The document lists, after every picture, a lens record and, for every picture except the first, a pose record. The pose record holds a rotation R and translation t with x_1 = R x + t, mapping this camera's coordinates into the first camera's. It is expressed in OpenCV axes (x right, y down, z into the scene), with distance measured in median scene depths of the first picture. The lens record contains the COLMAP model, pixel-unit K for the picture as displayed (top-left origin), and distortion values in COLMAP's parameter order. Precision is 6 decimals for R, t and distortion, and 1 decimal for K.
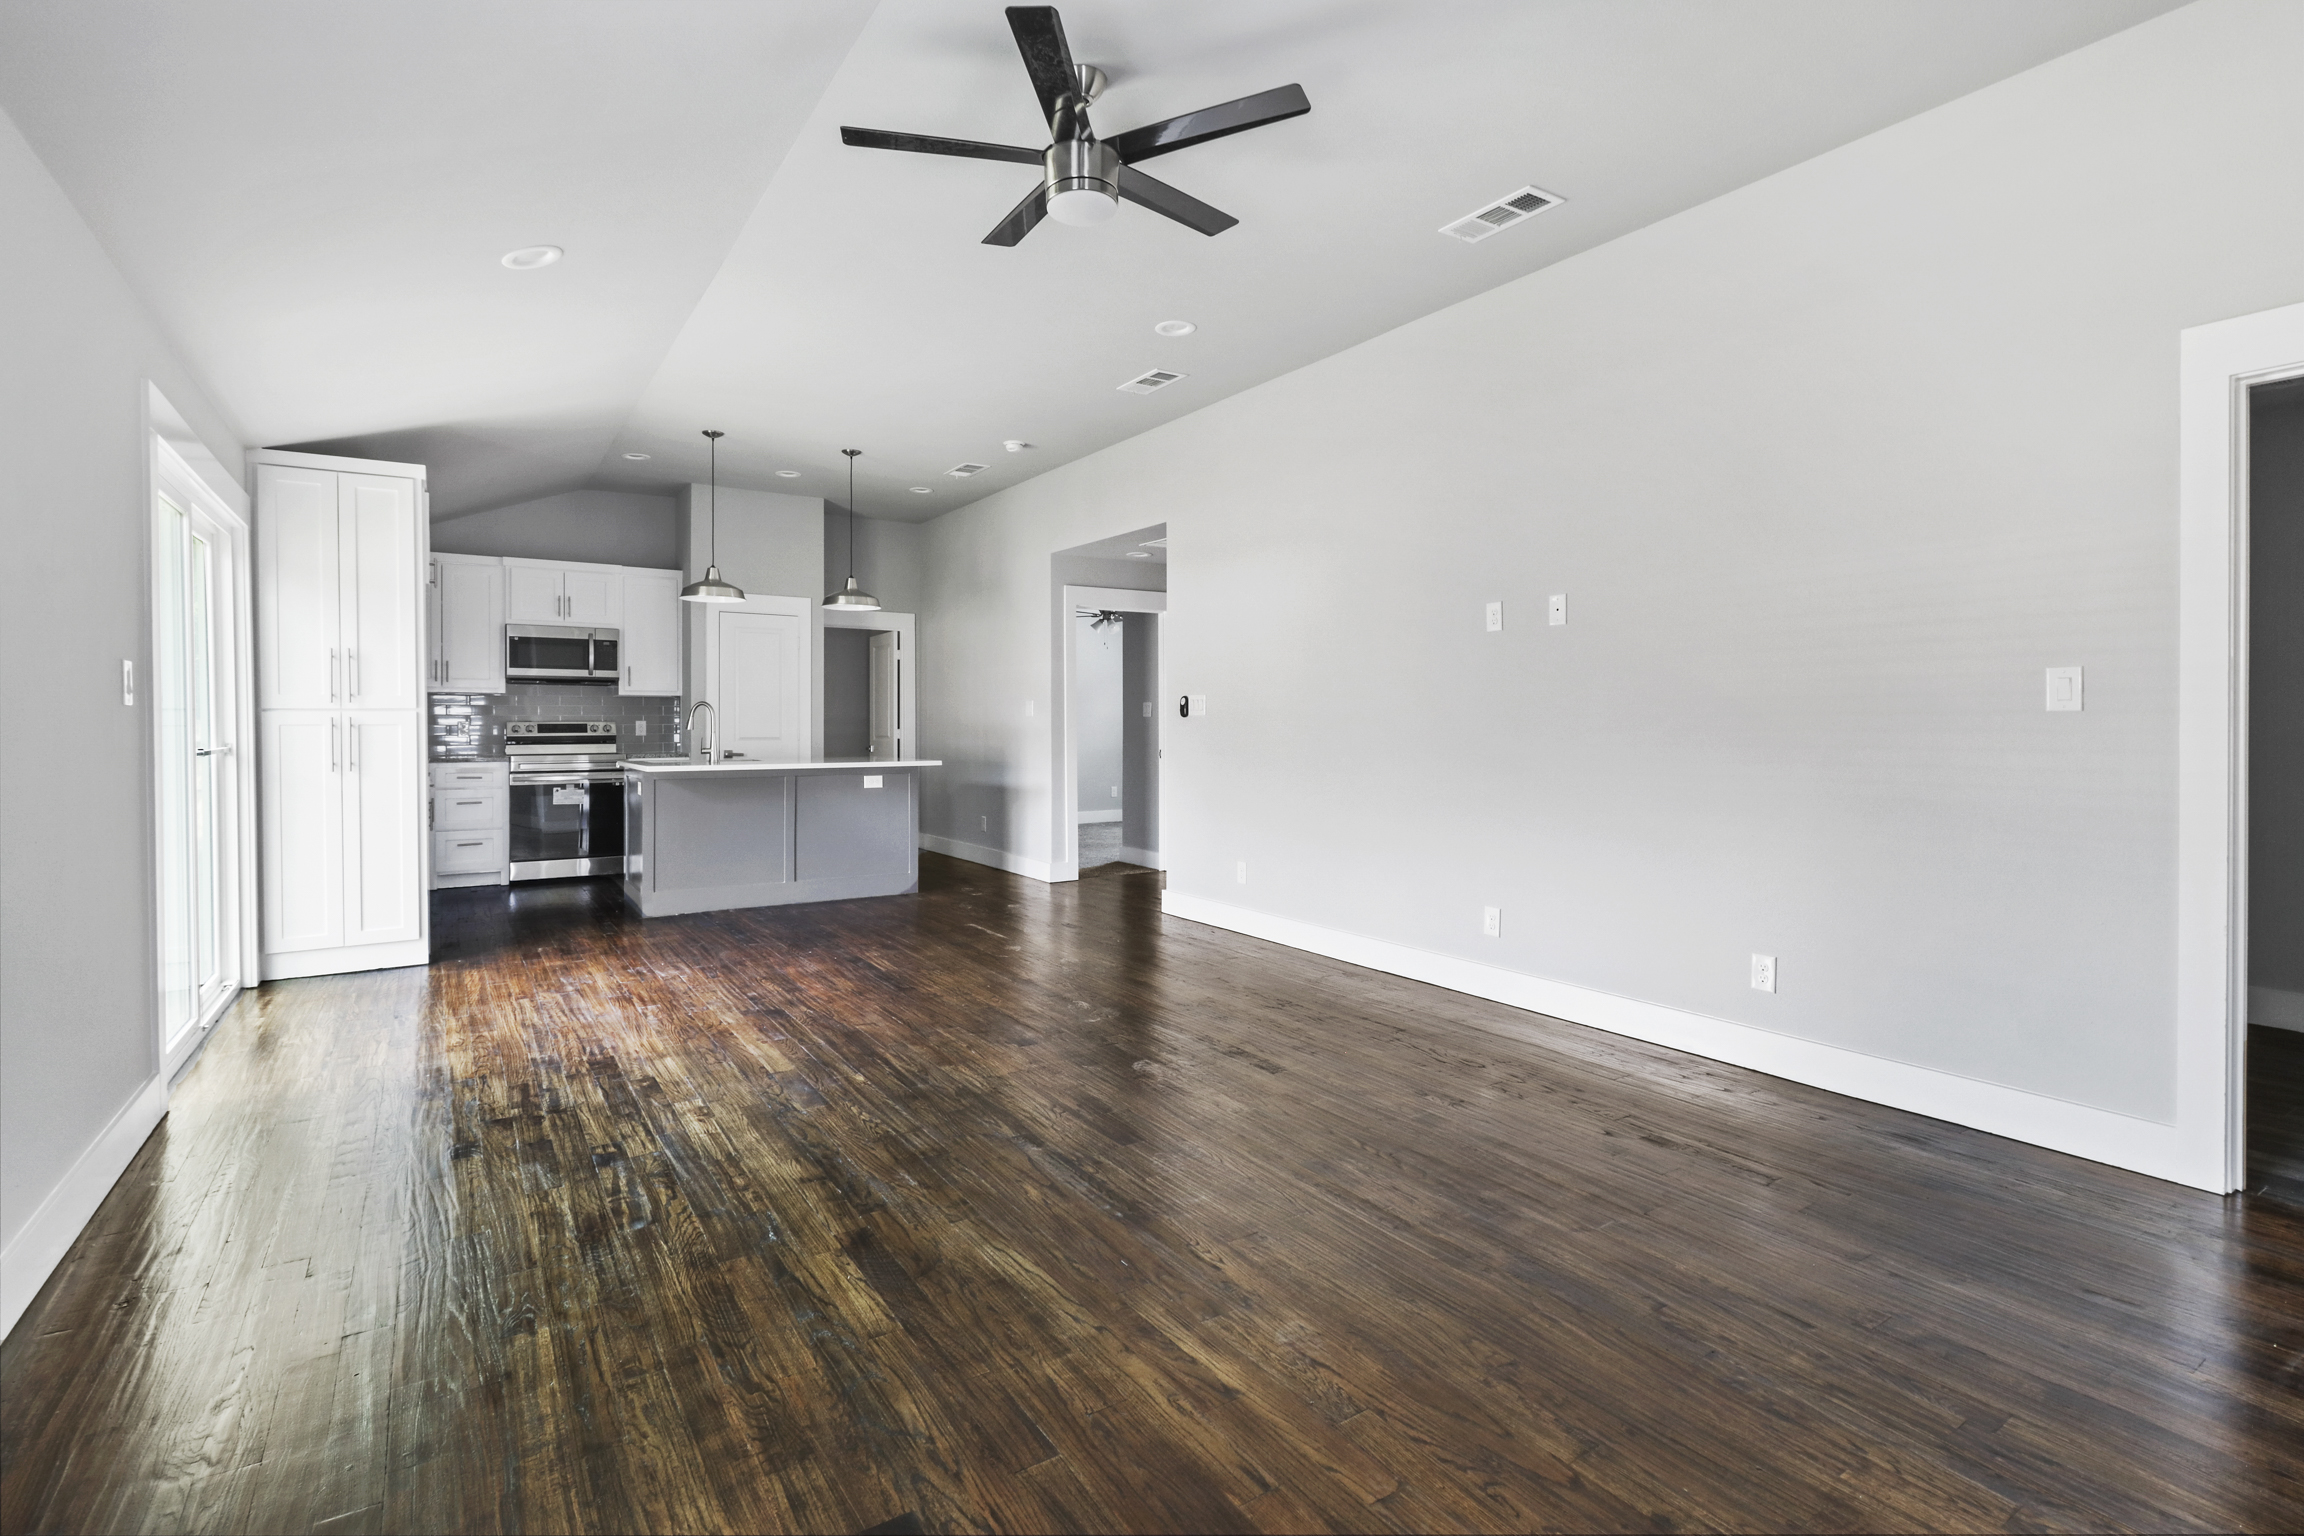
lens RADIAL K [[1107.8, 0, 1151.0], [0, 1107.8, 725.7], [0, 0, 1]] dist [0.001712, 0.000354]
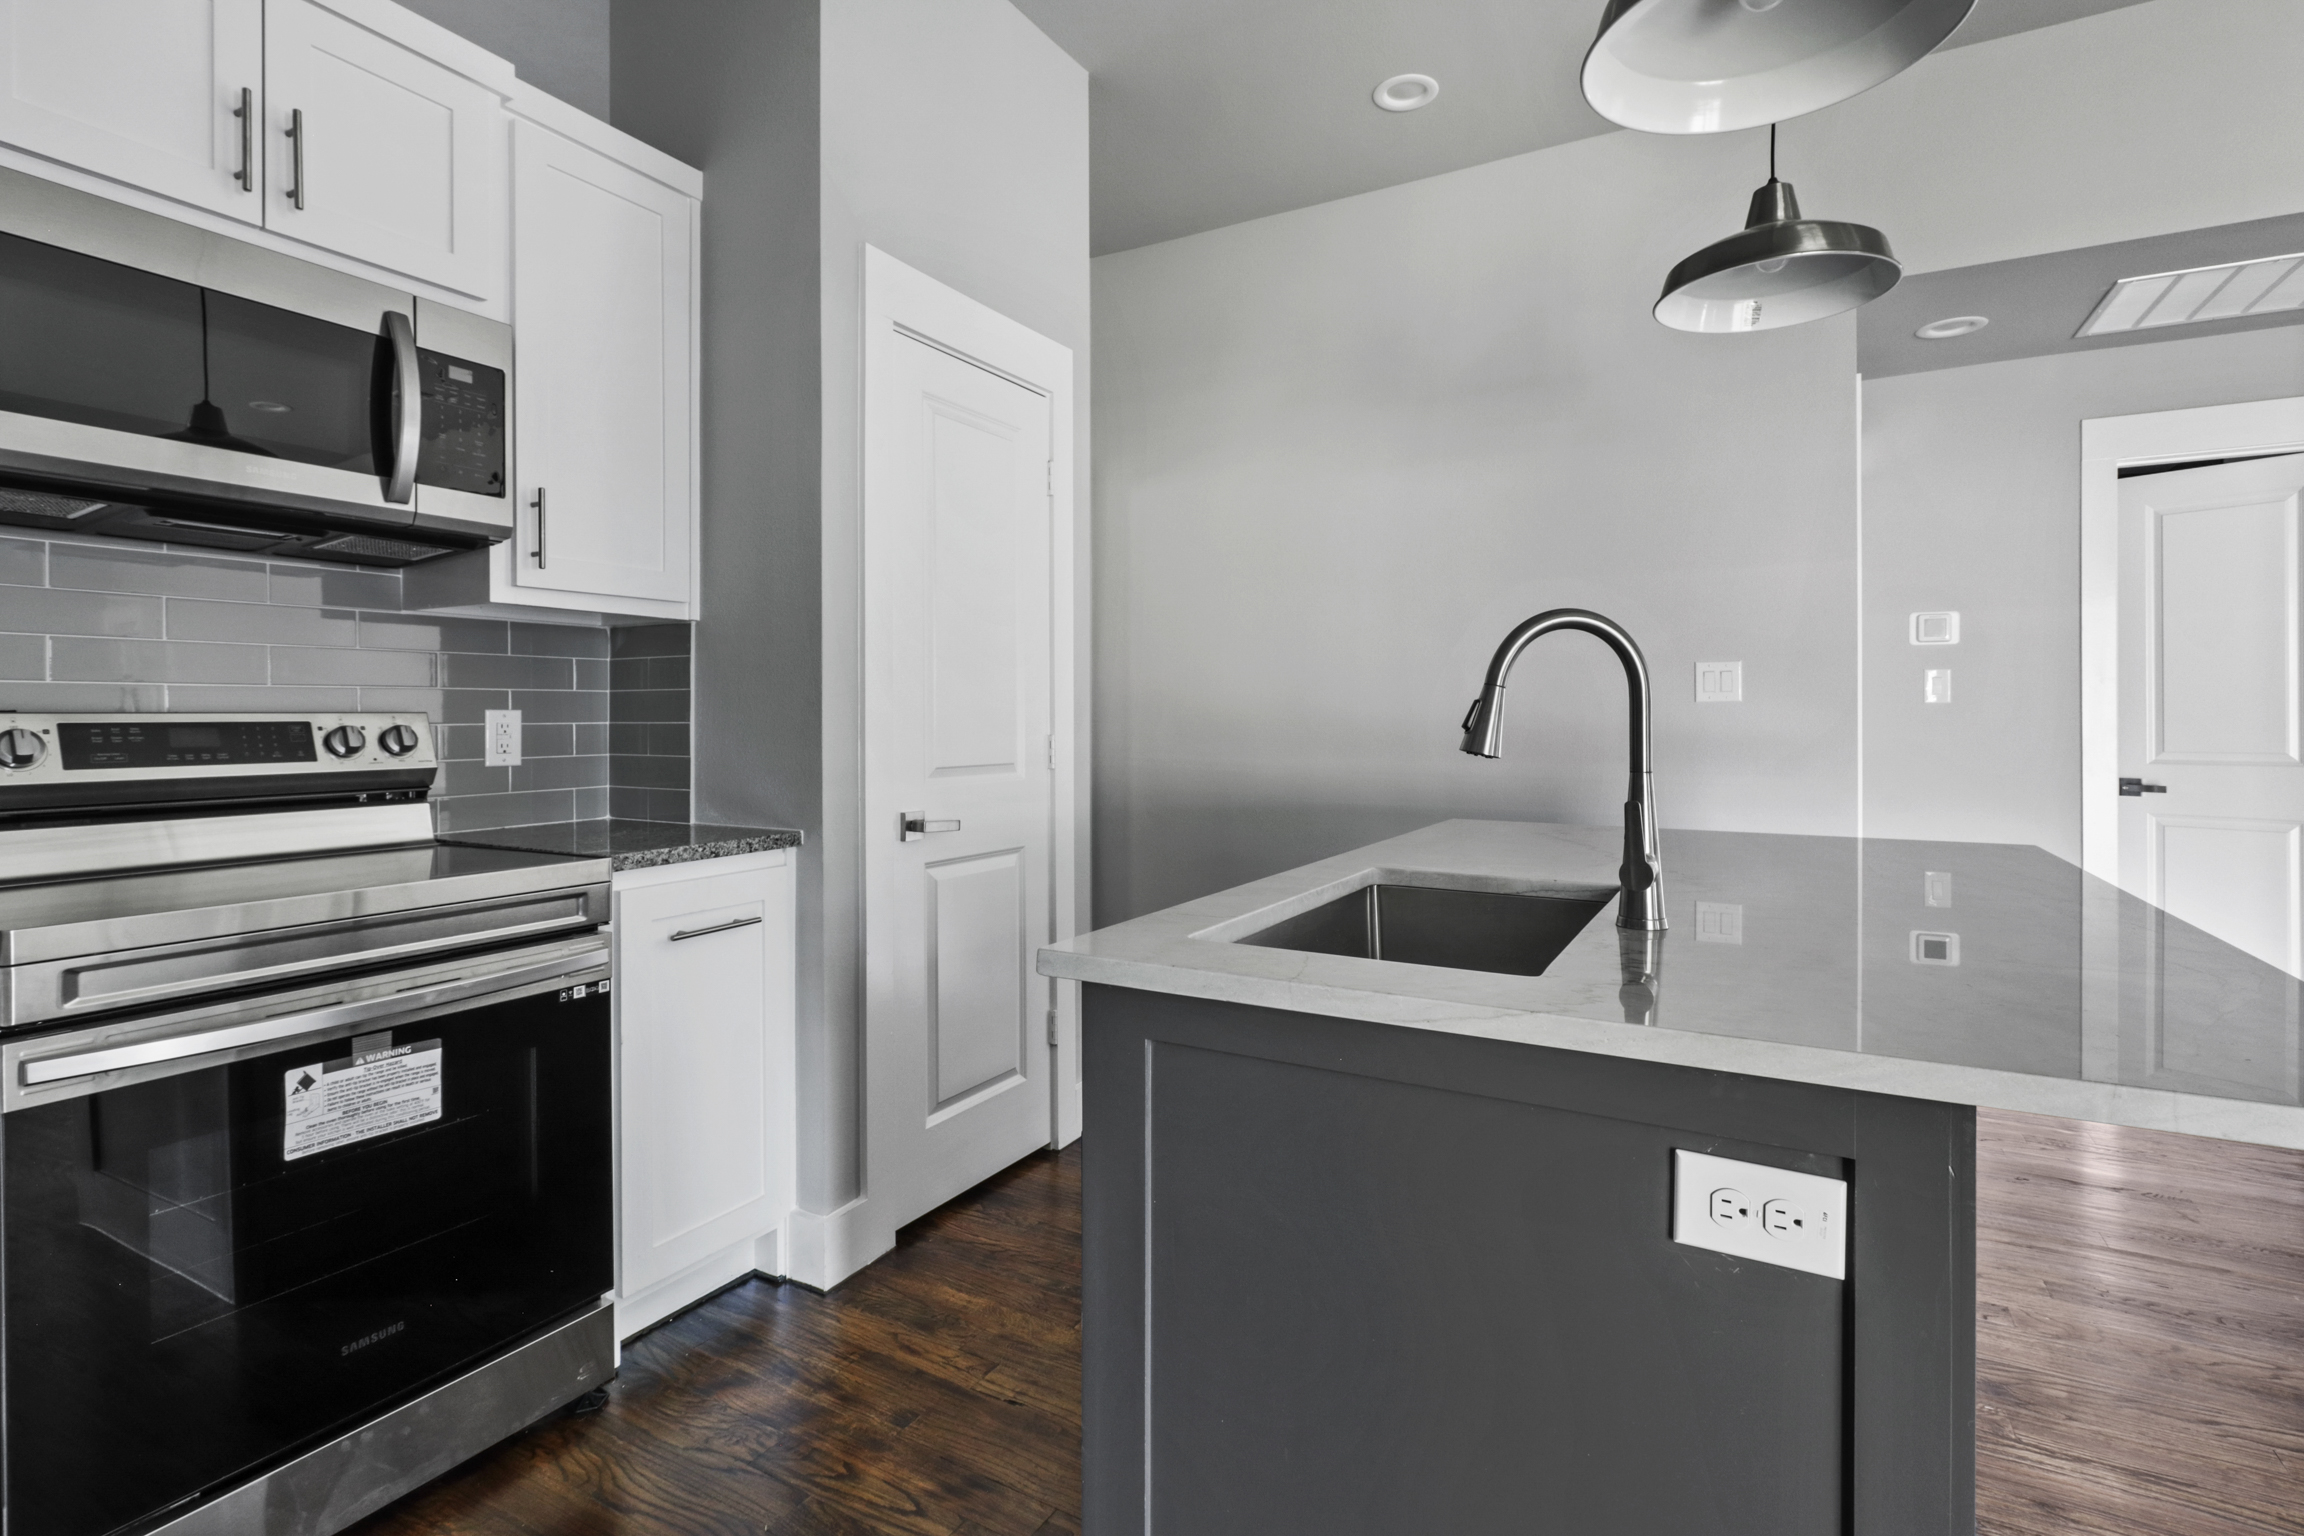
lens RADIAL K [[1107.8, 0, 1151.0], [0, 1107.8, 725.7], [0, 0, 1]] dist [0.001712, 0.000354]
pose [[0.882215, 0.003046, 0.470838, -0.468299], [-0.004742, 0.999986, 0.002417, -0.002466], [-0.470824, -0.004365, 0.882217, 0.720362]]
